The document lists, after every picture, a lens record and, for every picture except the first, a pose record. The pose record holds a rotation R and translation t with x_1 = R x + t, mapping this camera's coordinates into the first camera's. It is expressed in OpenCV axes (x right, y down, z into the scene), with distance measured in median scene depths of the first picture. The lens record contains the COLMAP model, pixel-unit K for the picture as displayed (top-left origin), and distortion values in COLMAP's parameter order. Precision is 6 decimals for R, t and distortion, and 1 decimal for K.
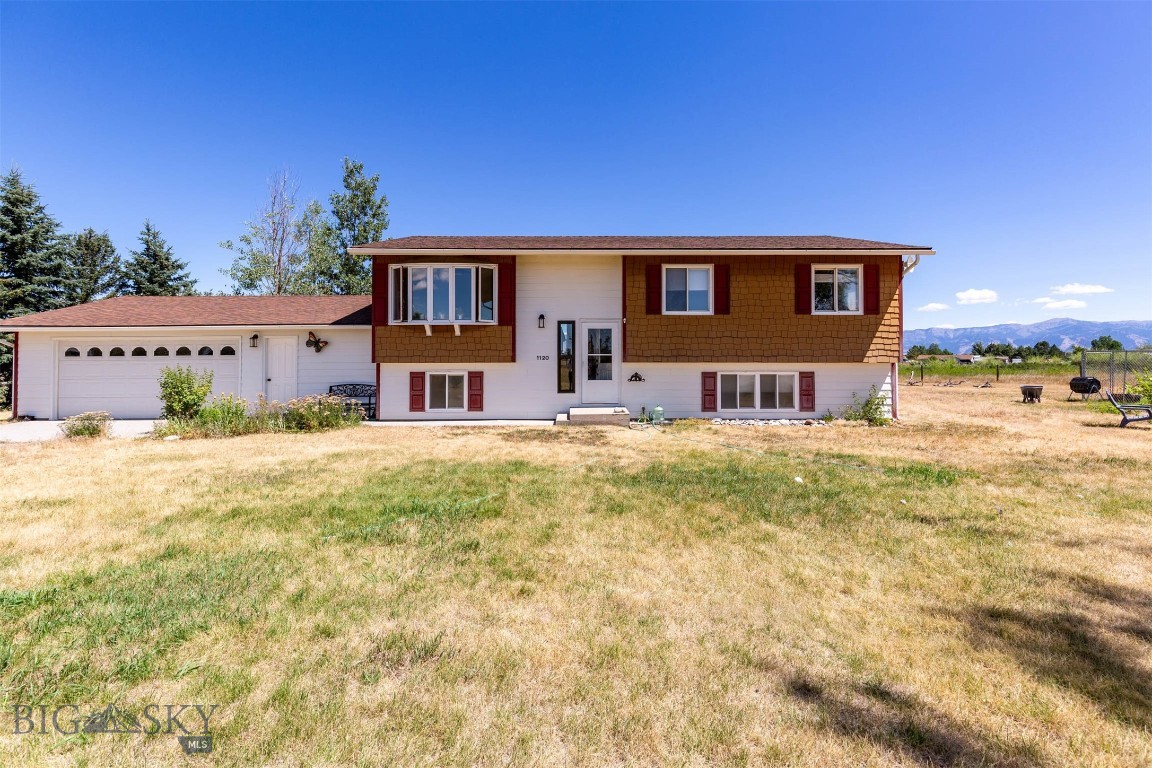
lens RADIAL K [[516.1, 0, 575.4], [0, 516.1, 373.0], [0, 0, 1]] dist [0.004973, -0.000998]
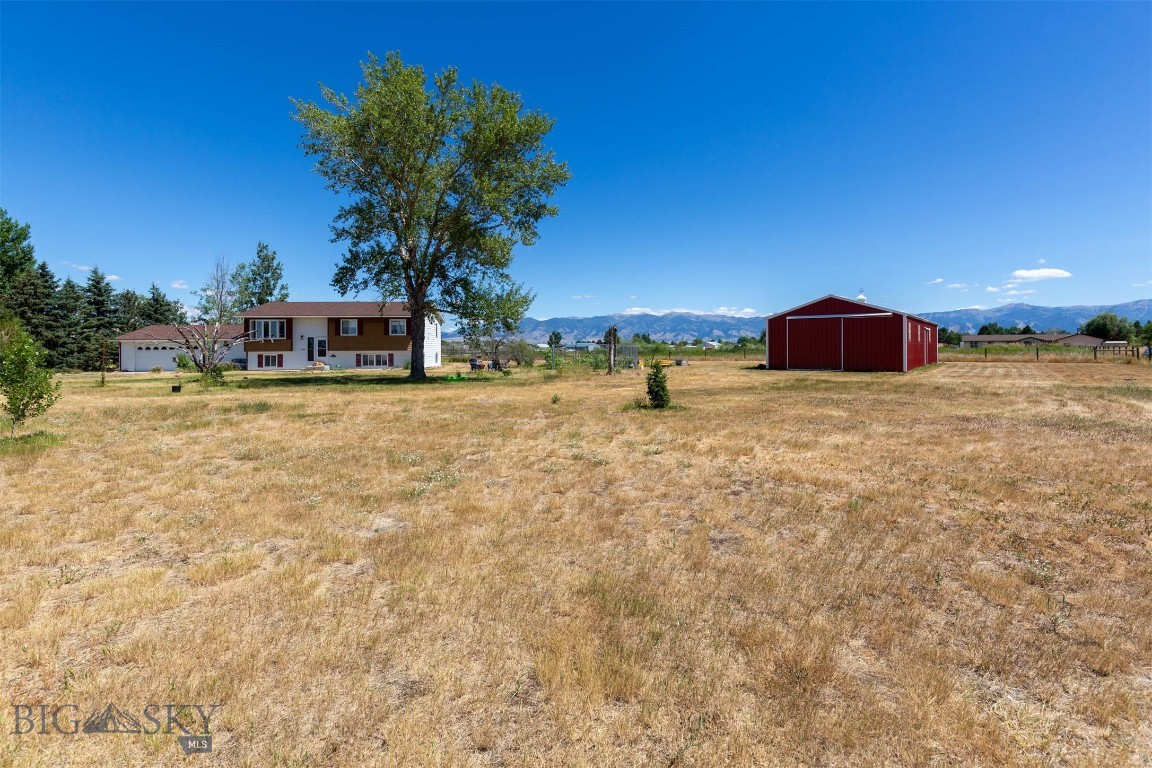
lens RADIAL K [[516.1, 0, 575.1], [0, 516.1, 362.0], [0, 0, 1]] dist [0.004973, -0.000998]
pose [[0.998801, -0.006881, 0.048466, 1.396515], [0.006621, 0.999963, 0.005524, 0.037308], [-0.048503, -0.005197, 0.998810, -2.131749]]
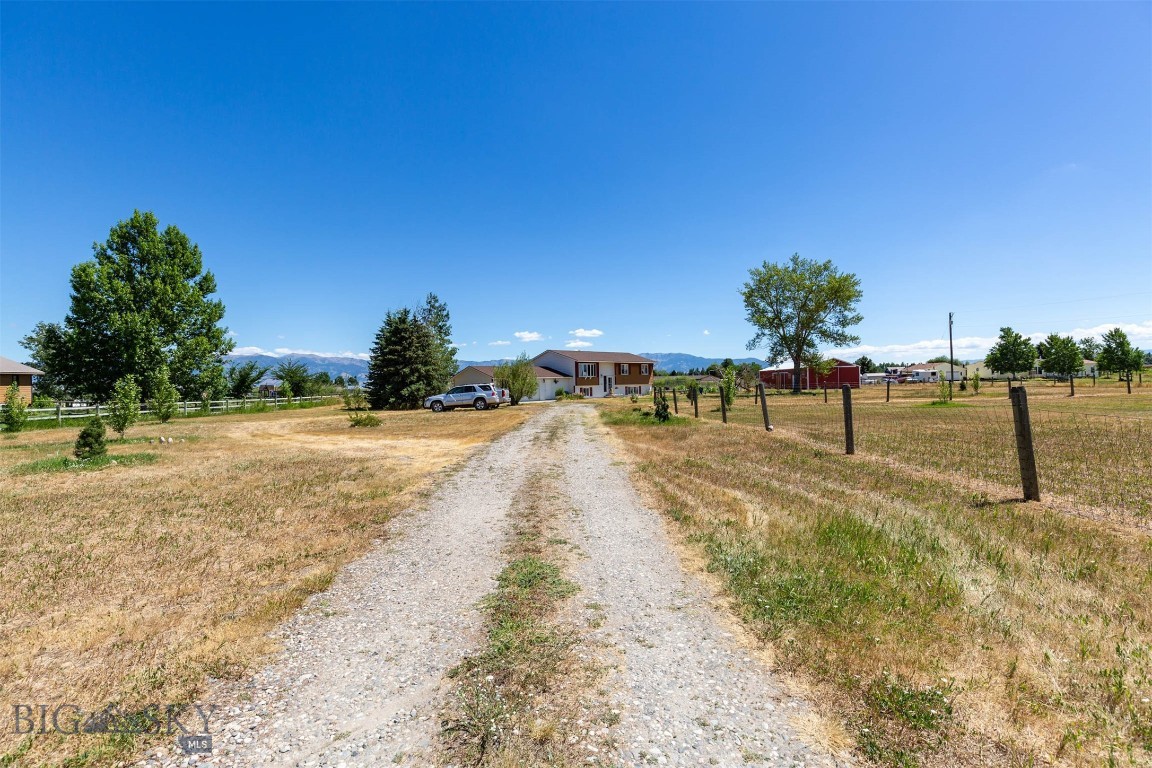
lens RADIAL K [[516.1, 0, 573.8], [0, 516.1, 384.9], [0, 0, 1]] dist [0.004973, -0.000998]
pose [[0.748555, -0.017503, 0.662842, -3.246225], [0.038560, 0.999109, -0.017163, 0.047524], [-0.661951, 0.038406, 0.748563, -2.229808]]
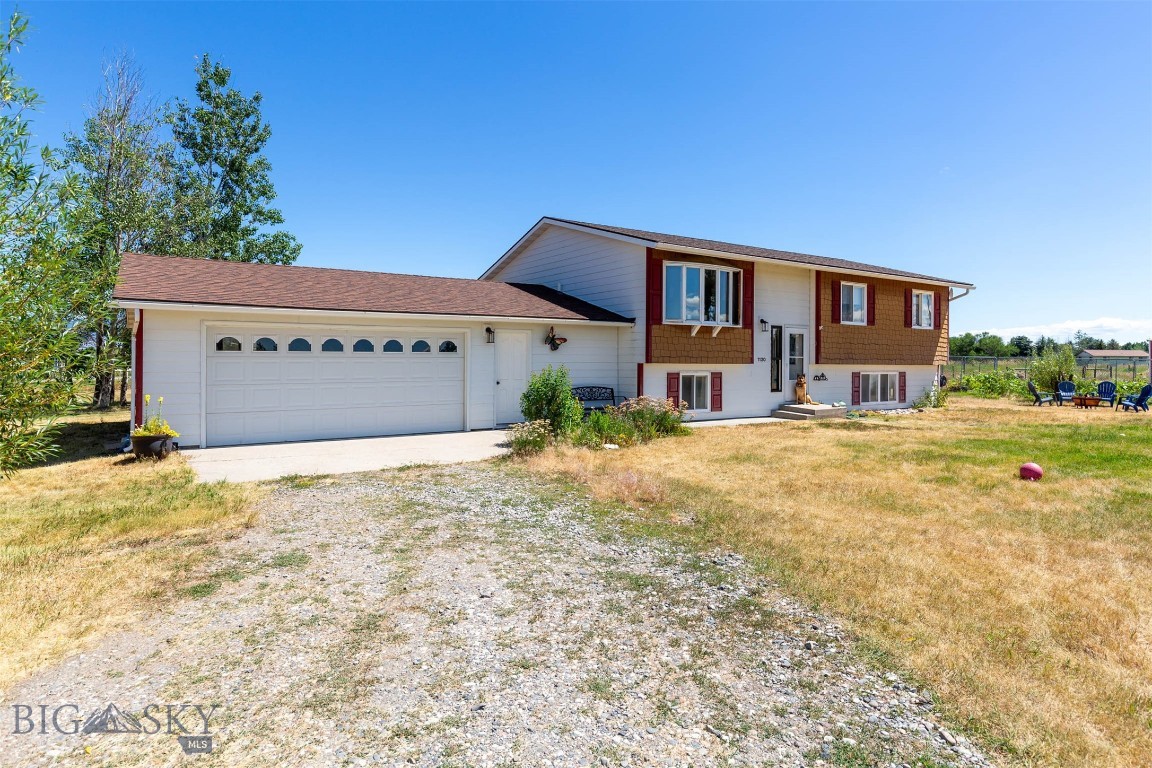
lens RADIAL K [[664.3, 0, 569.6], [0, 664.3, 372.9], [0, 0, 1]] dist [-0.006010, -0.000555]
pose [[0.843217, -0.002214, 0.537569, -1.136624], [0.005102, 0.999979, -0.003885, 0.002033], [-0.537550, 0.006019, 0.843211, 0.054003]]
